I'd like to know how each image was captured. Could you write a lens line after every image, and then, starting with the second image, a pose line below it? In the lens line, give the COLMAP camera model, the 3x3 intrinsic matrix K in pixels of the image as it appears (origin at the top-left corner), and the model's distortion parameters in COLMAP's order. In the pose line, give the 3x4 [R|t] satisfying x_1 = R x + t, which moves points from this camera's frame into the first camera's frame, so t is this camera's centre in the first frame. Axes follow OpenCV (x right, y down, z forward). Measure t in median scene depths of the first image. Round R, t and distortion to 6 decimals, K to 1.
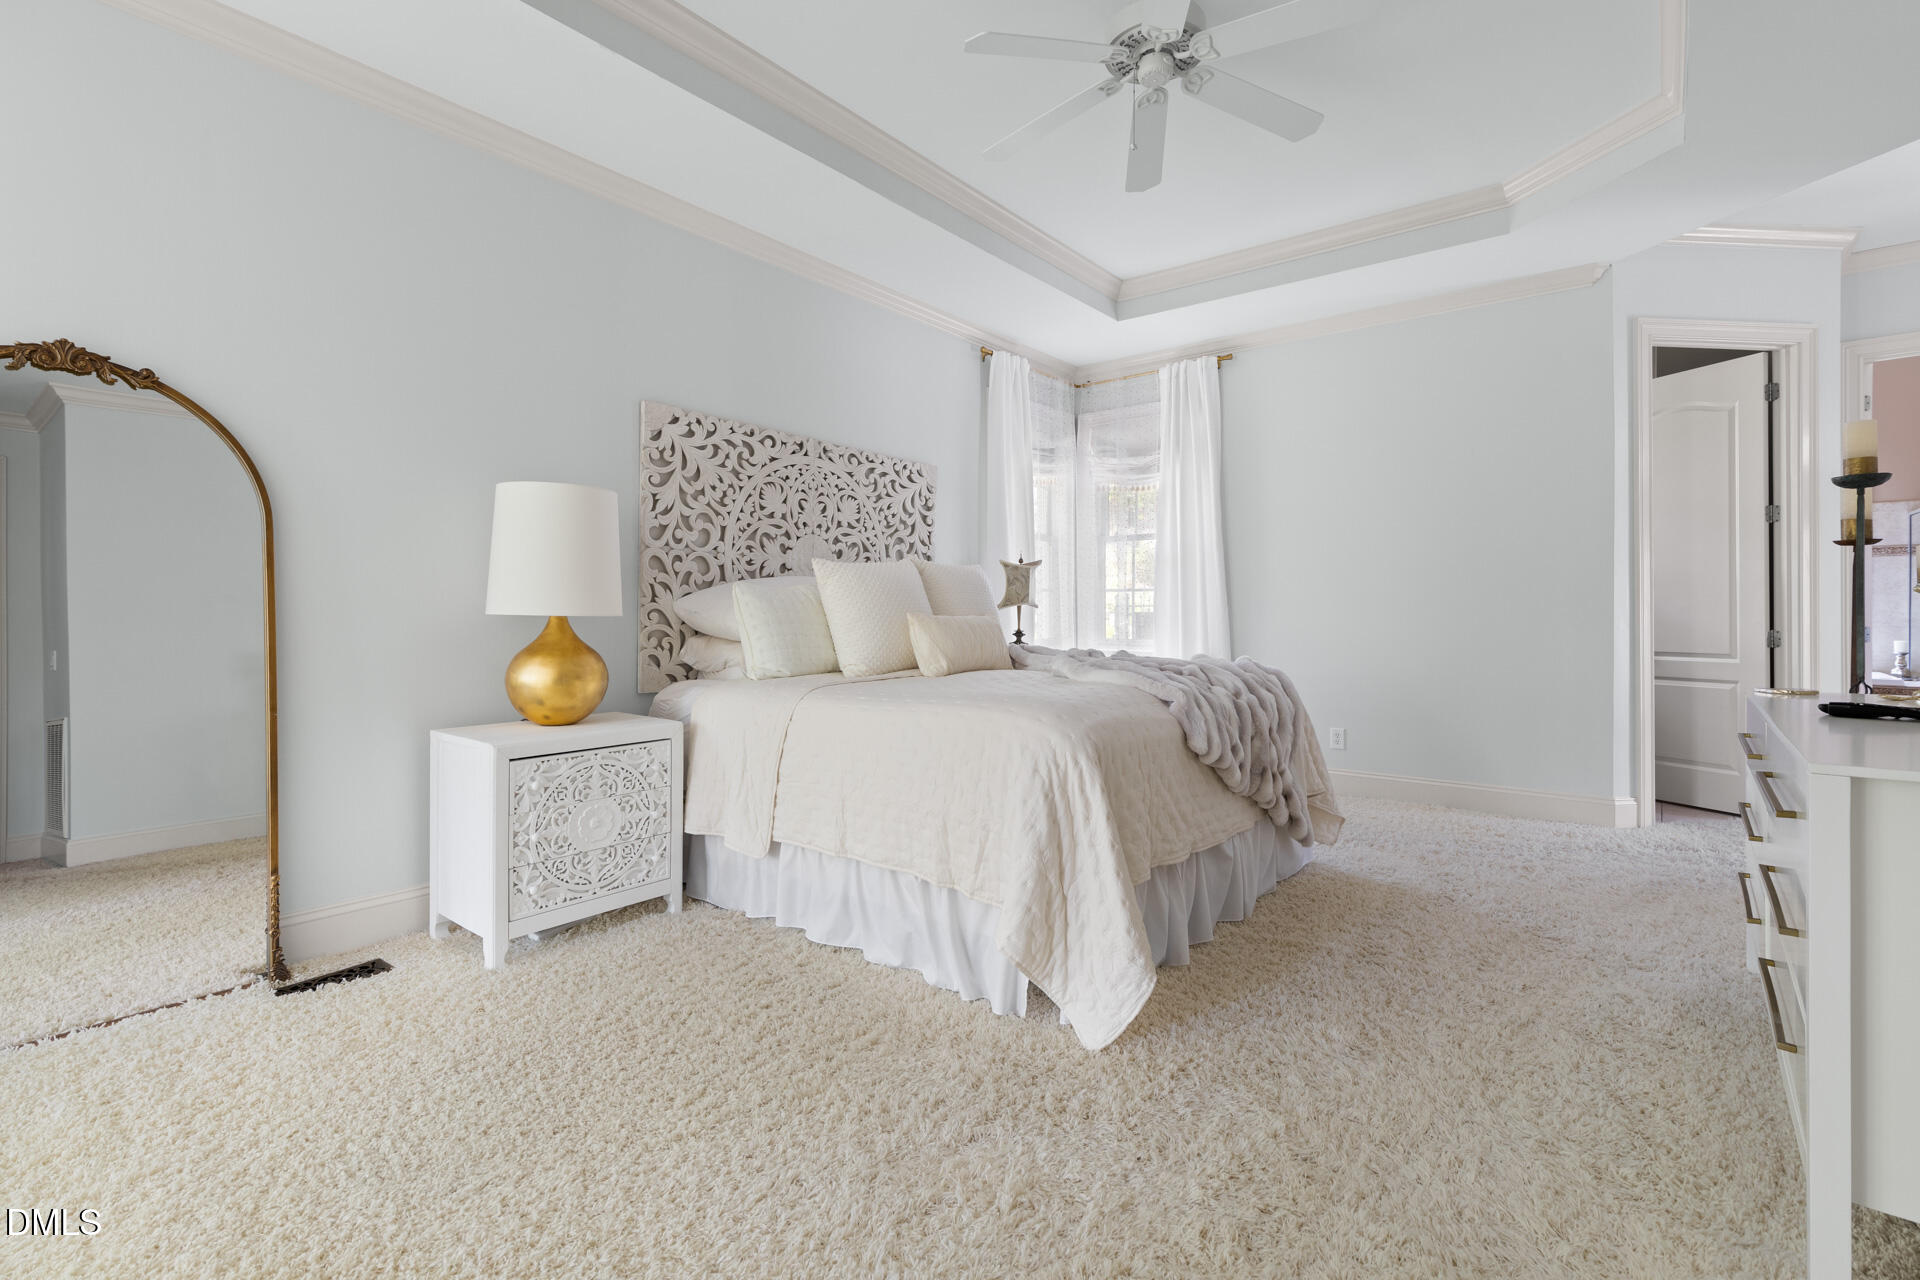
lens RADIAL K [[889.5, 0, 961.1], [0, 889.5, 604.6], [0, 0, 1]] dist [0.008553, -0.000699]
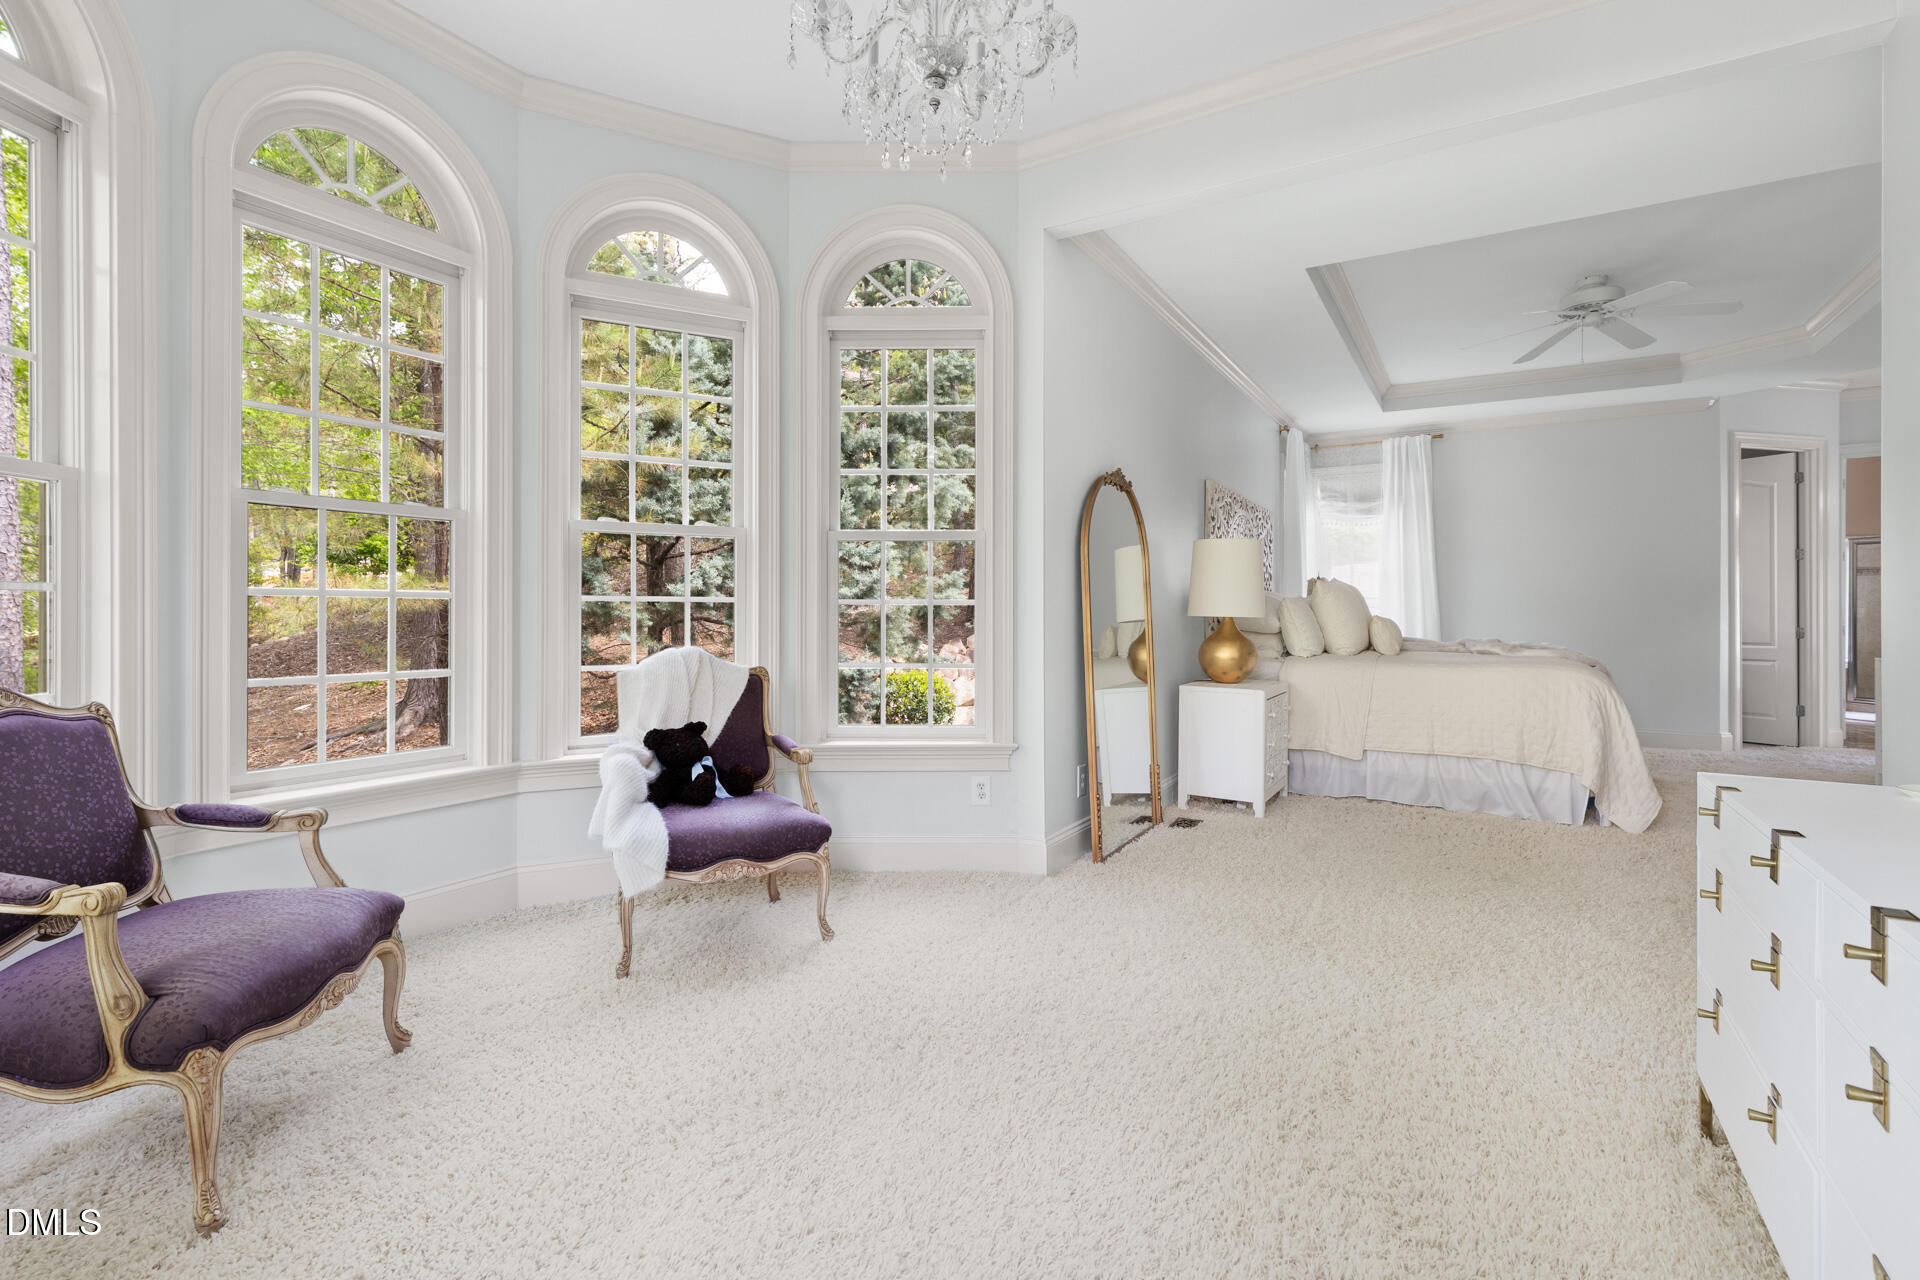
lens RADIAL K [[889.5, 0, 961.1], [0, 889.5, 604.6], [0, 0, 1]] dist [0.008553, -0.000699]
pose [[0.991489, 0.004348, 0.130119, -0.781148], [-0.004877, 0.999981, 0.003750, -0.010513], [-0.130101, -0.004352, 0.991491, -0.389012]]
